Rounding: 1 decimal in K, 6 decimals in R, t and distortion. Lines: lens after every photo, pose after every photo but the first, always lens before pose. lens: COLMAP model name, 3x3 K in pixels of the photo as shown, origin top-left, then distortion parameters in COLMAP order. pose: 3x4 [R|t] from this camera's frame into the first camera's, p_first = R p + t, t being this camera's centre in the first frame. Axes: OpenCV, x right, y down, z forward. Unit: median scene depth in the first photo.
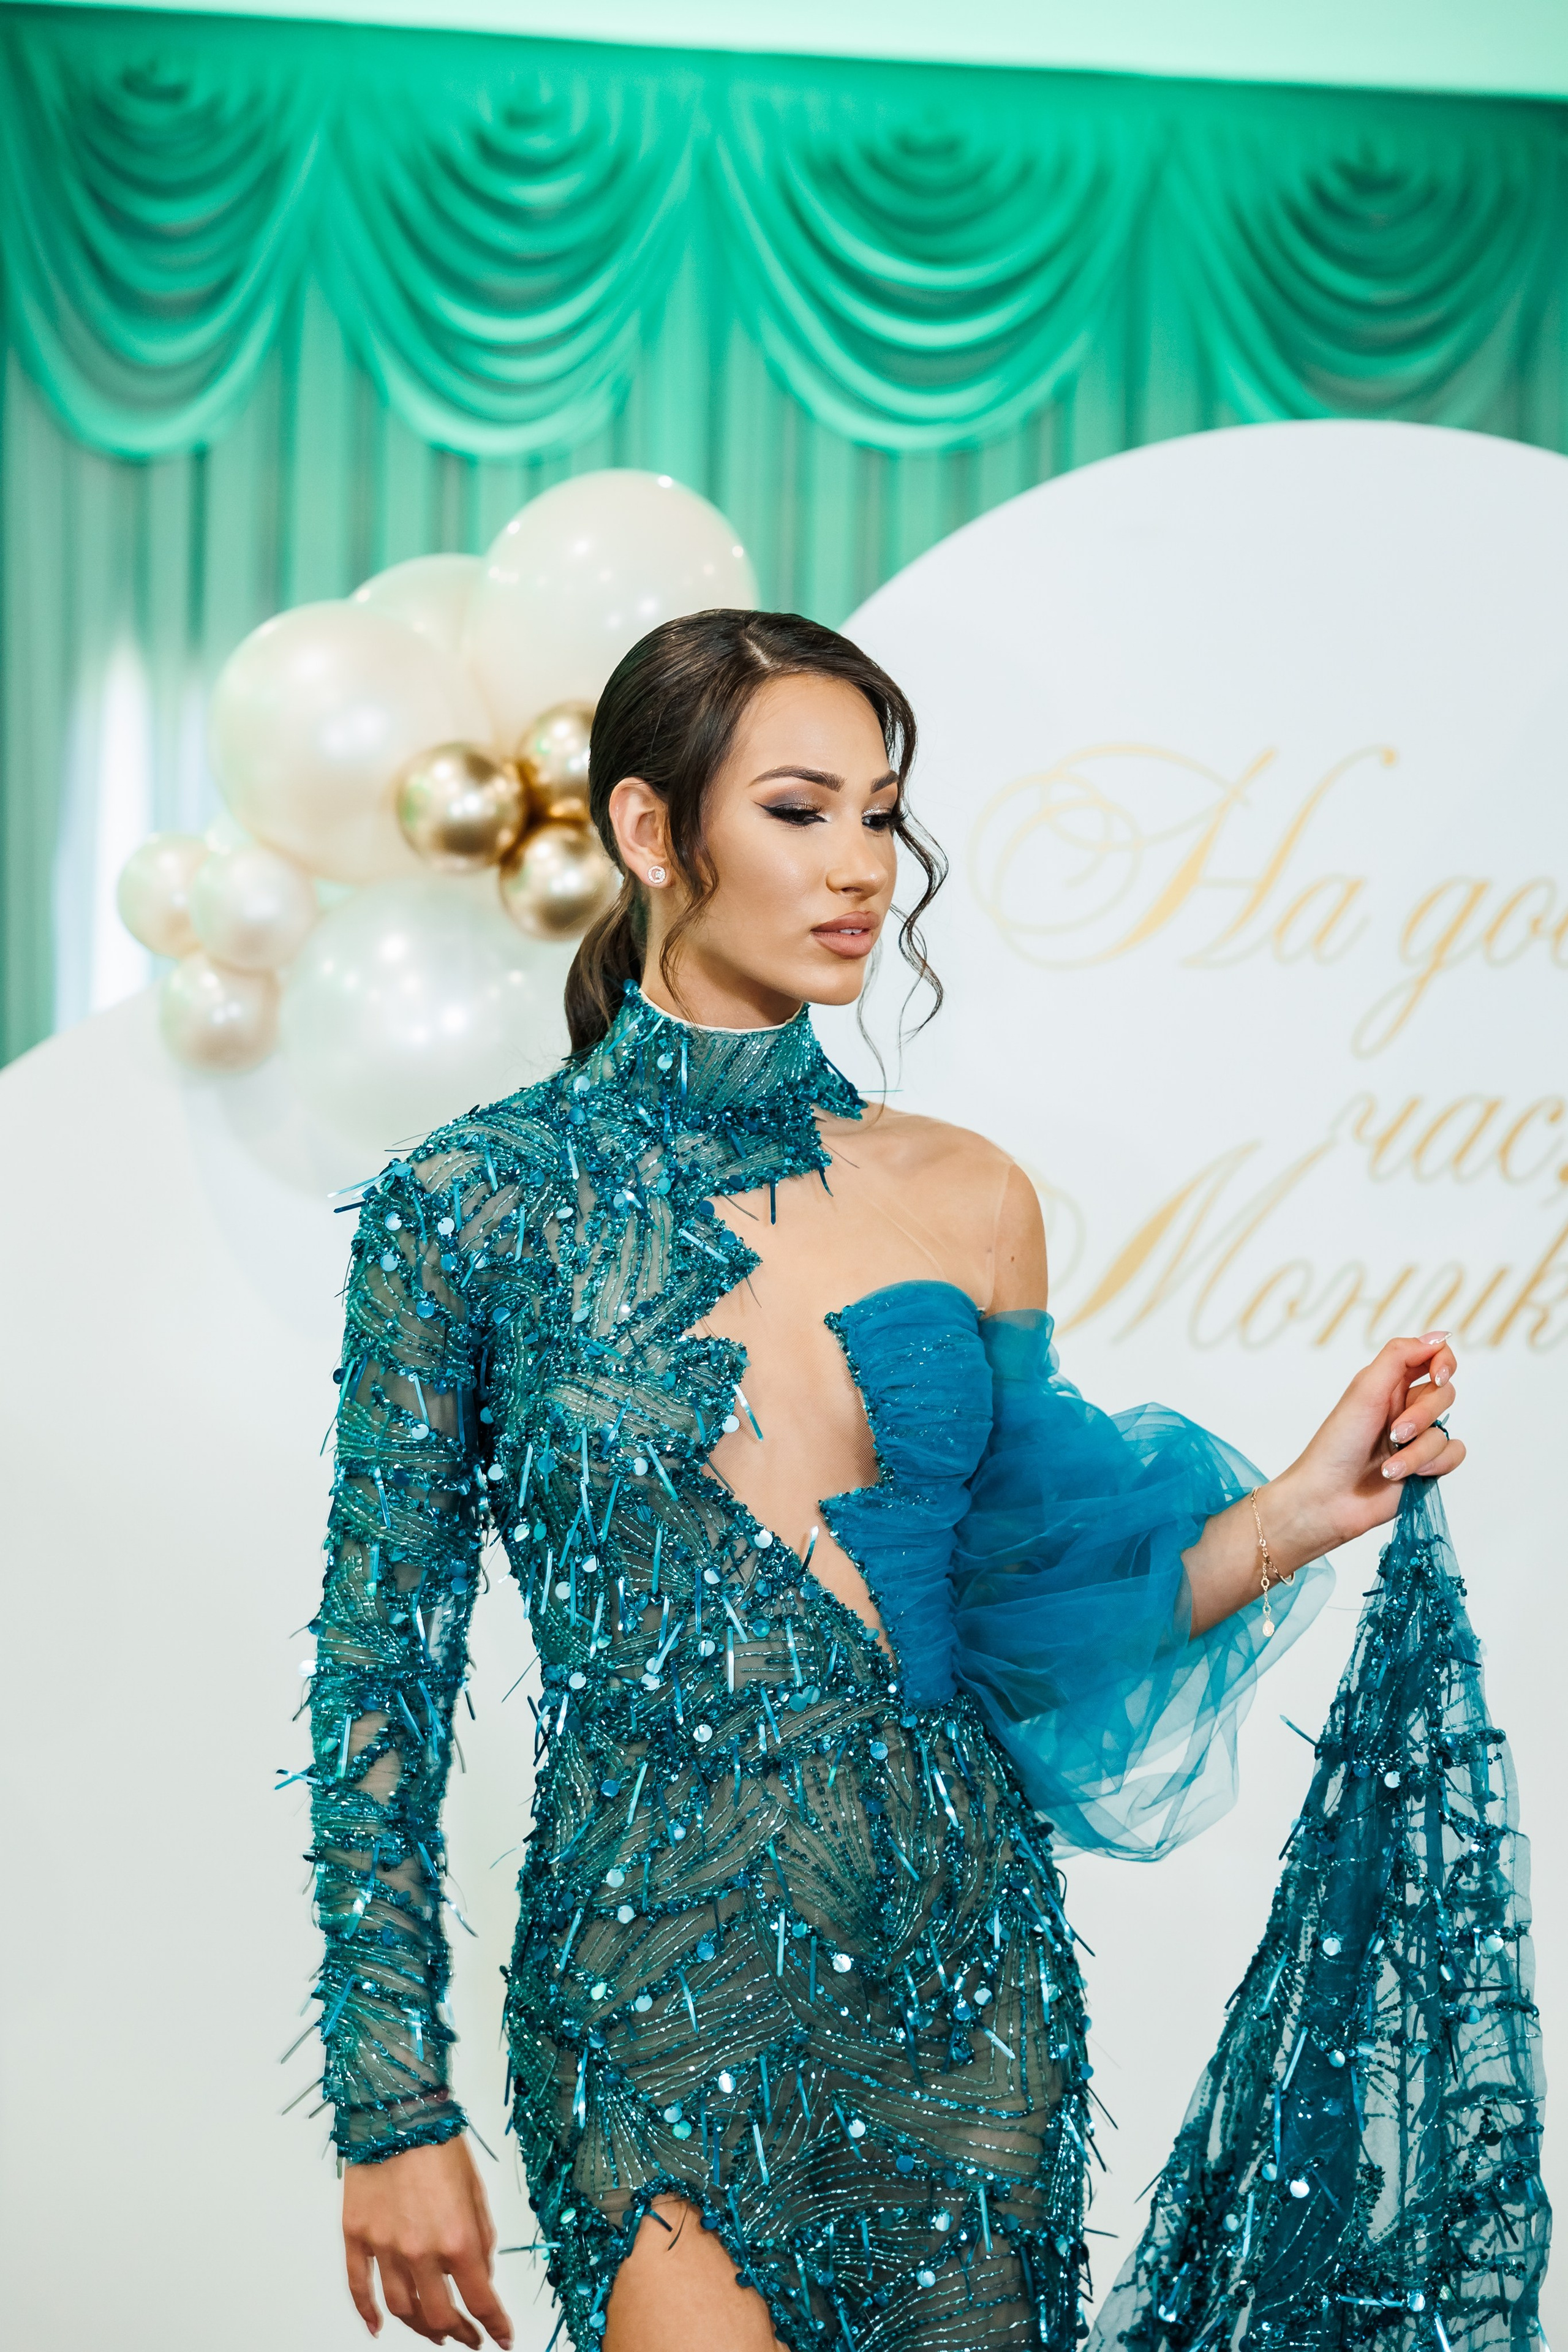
lens RADIAL K [[4597.2, 0, 831.8], [0, 4597.2, 1177.2], [0, 0, 1]] dist [0.083922, 0.000000]
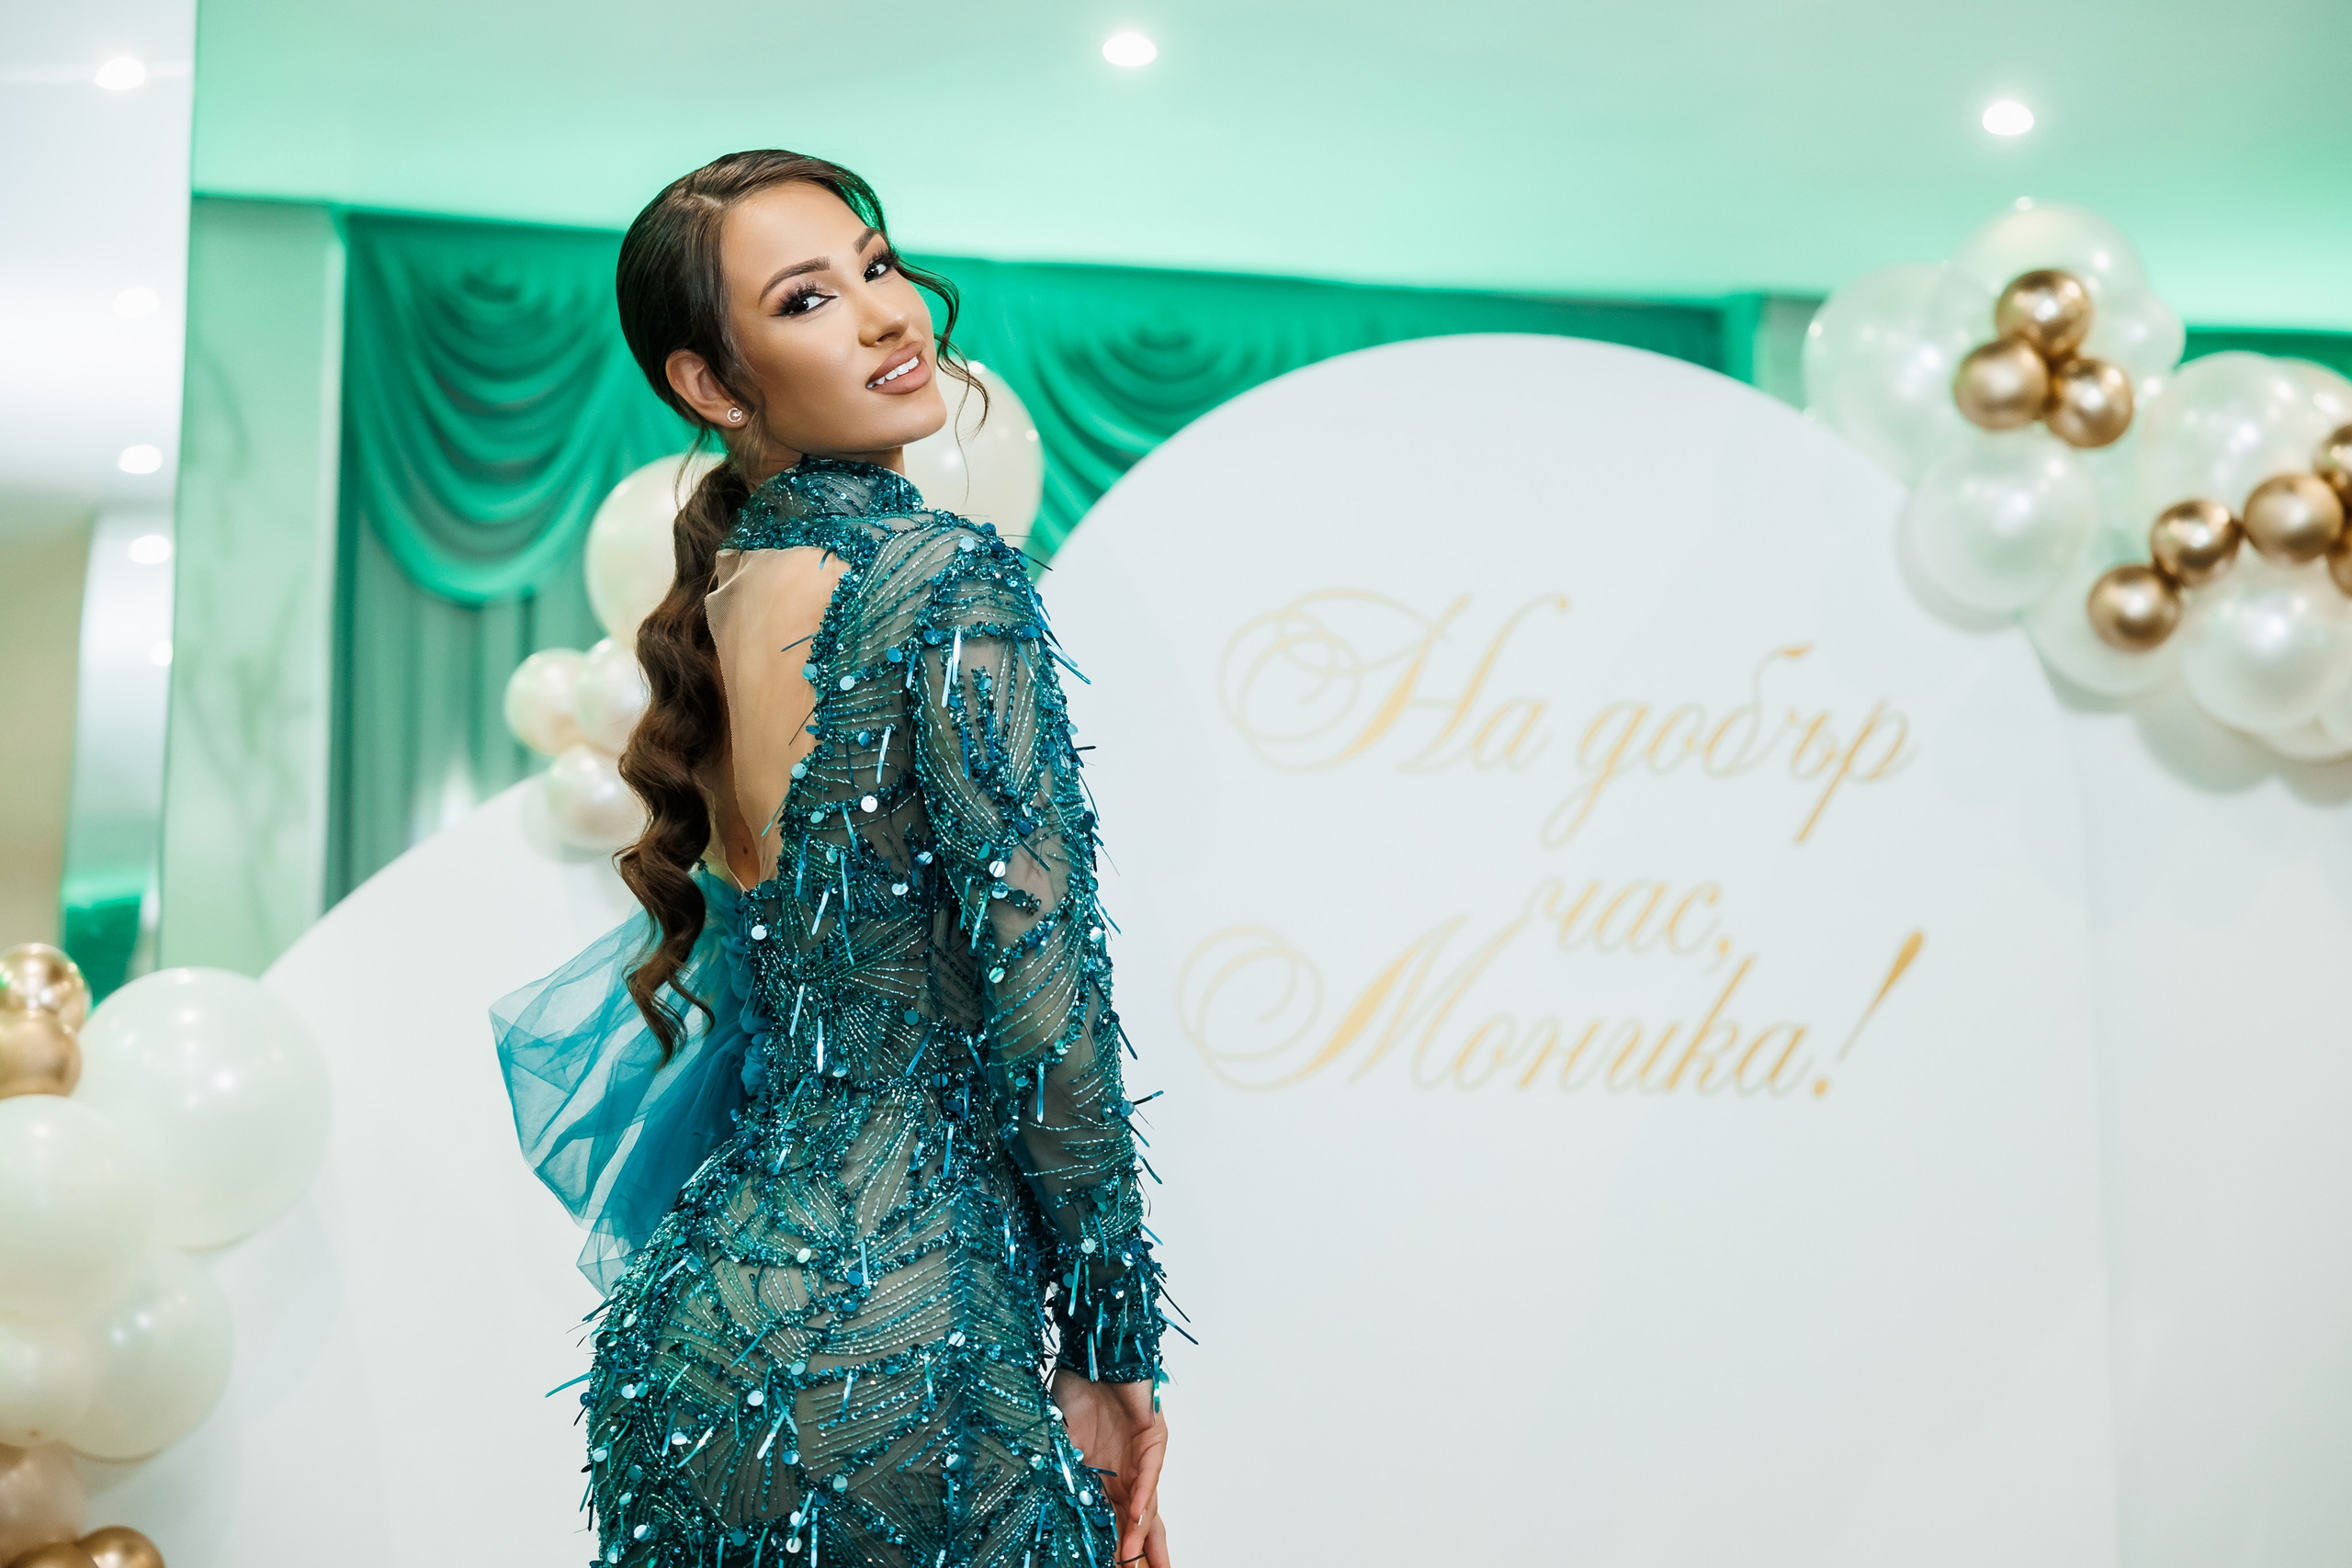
lens RADIAL K [[4498.8, 0, 1199.0], [0, 4498.8, 793.7], [0, 0, 1]] dist [-0.024646, 0.000000]
pose [[0.999418, -0.015925, 0.030177, -0.011023], [0.021107, 0.983429, -0.180062, 0.167661], [-0.026810, 0.180594, 0.983192, -0.150367]]
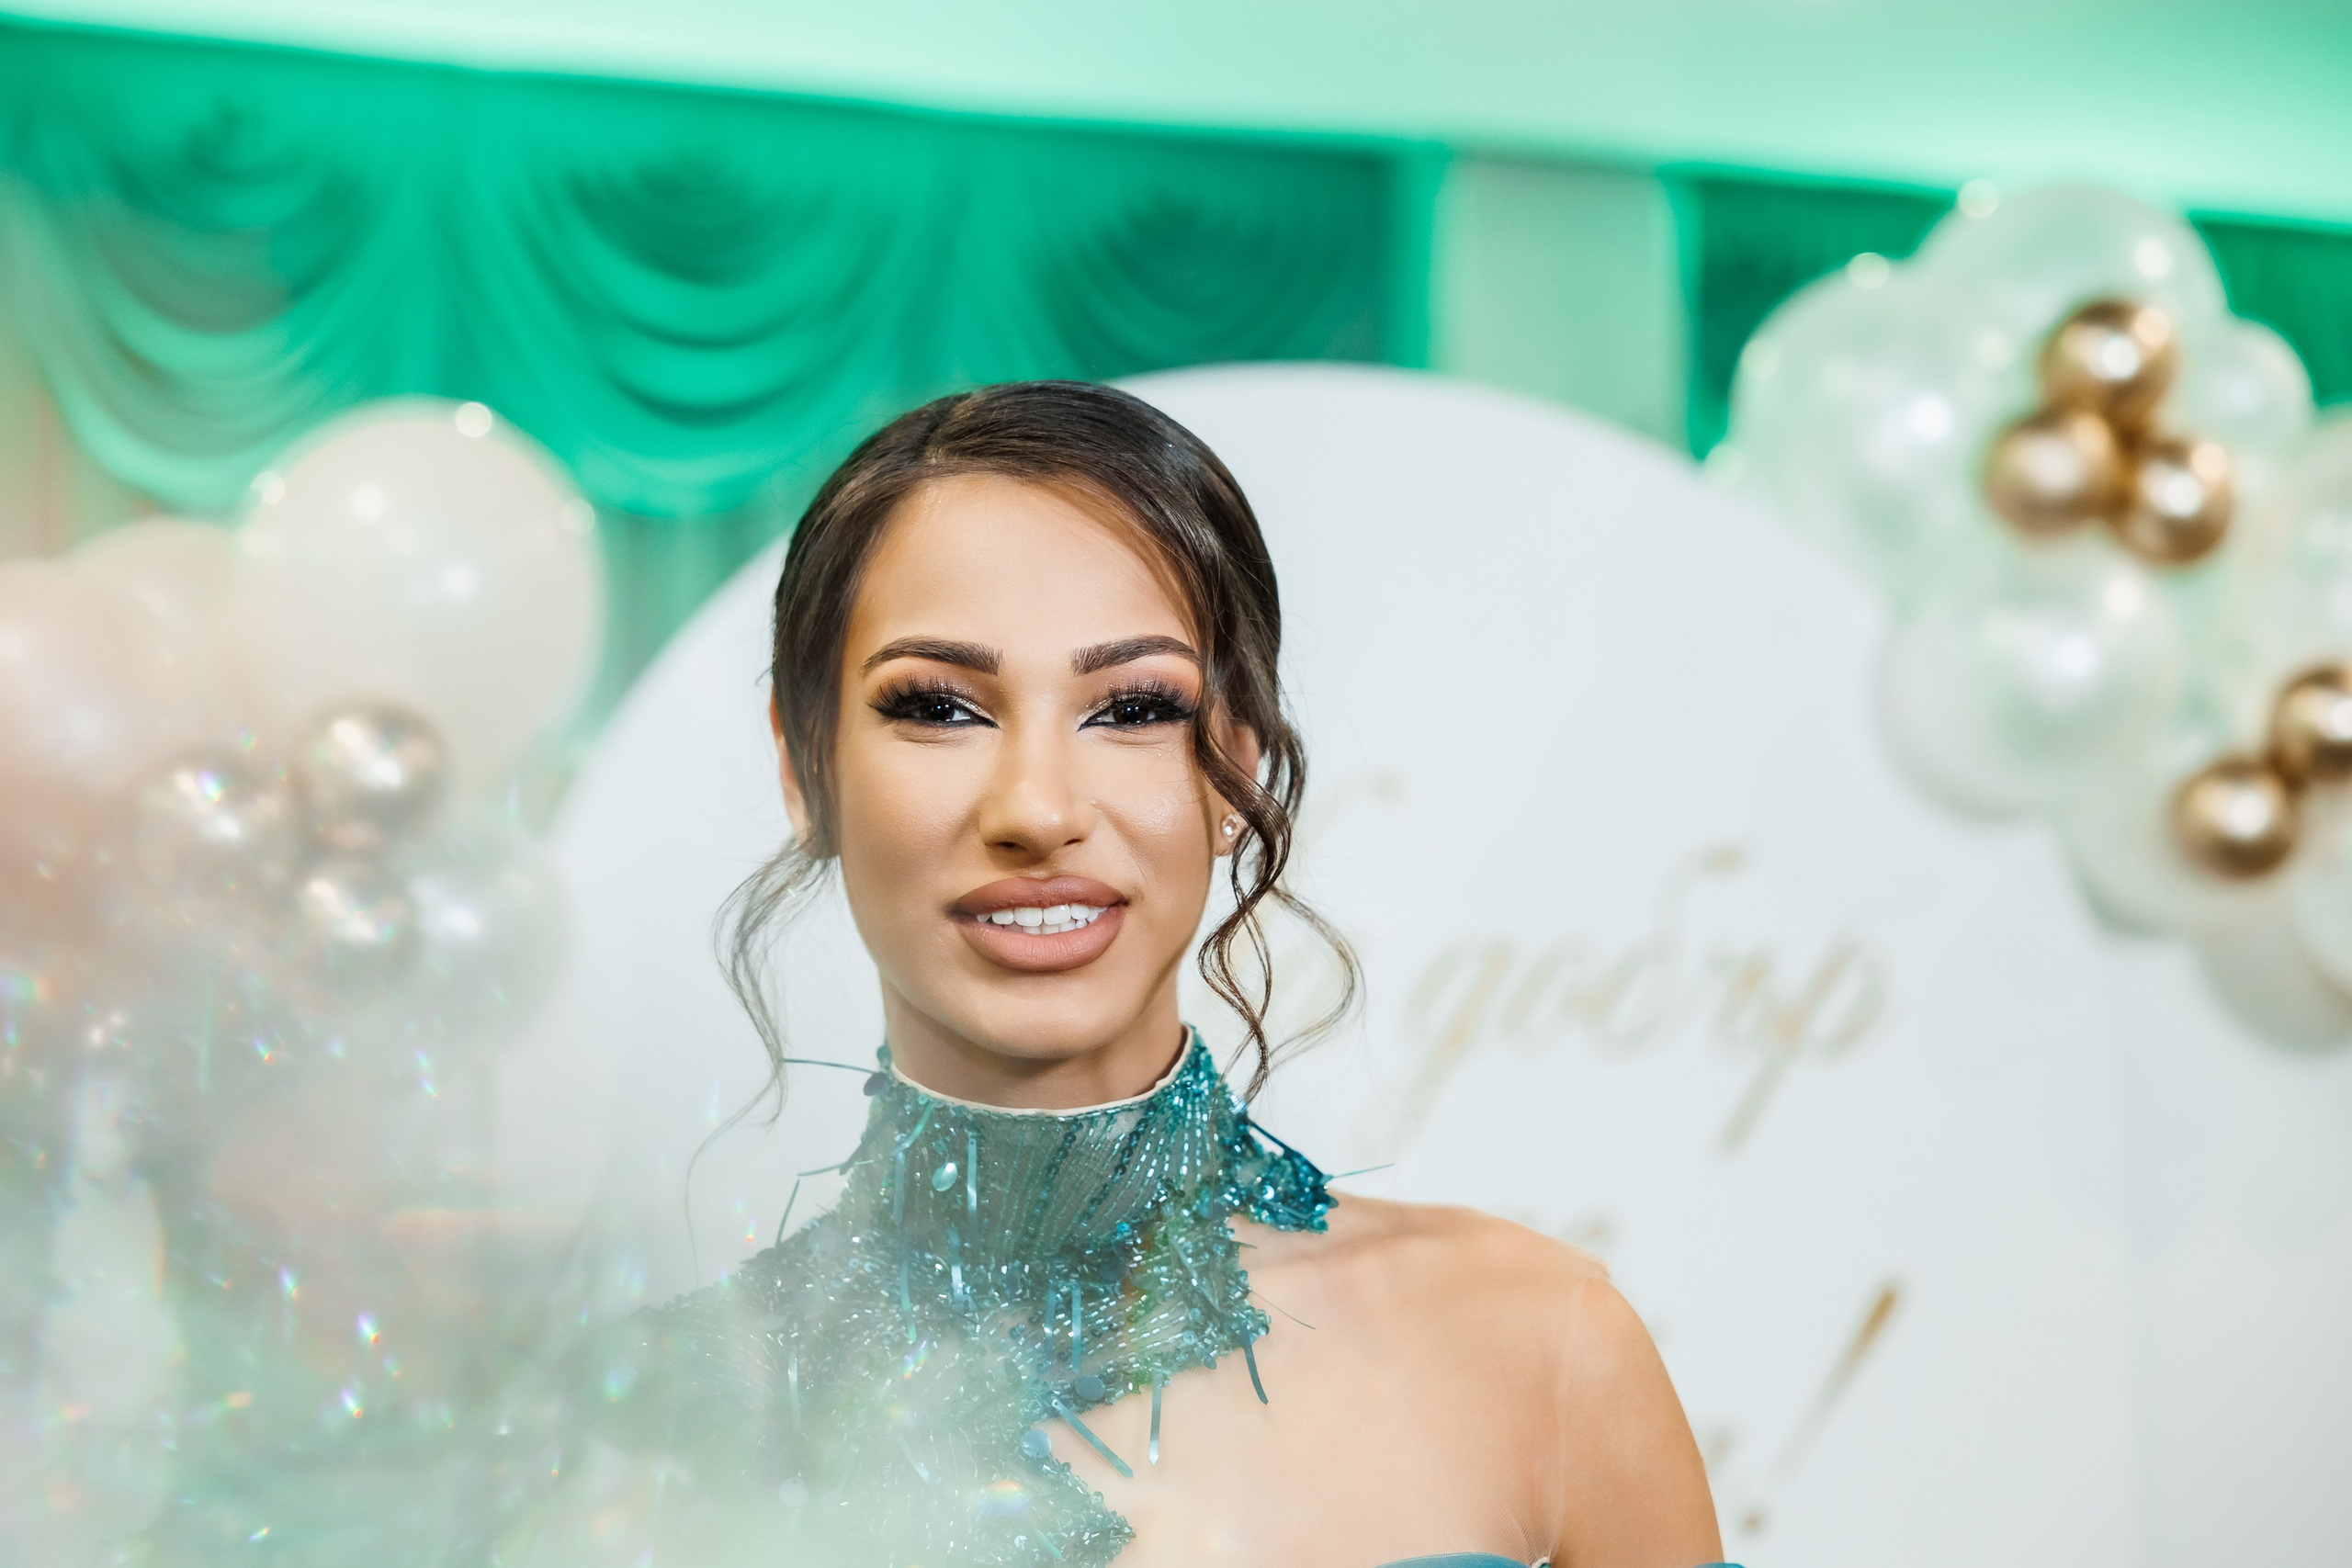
lens RADIAL K [[4596.8, 0, 1174.8], [0, 4596.8, 762.0], [0, 0, 1]] dist [0.083922, 0.000000]
pose [[0.989348, 0.007456, 0.145379, -0.032058], [0.009759, 0.993043, -0.117343, -0.002619], [-0.145243, 0.117512, 0.982393, 0.219354]]
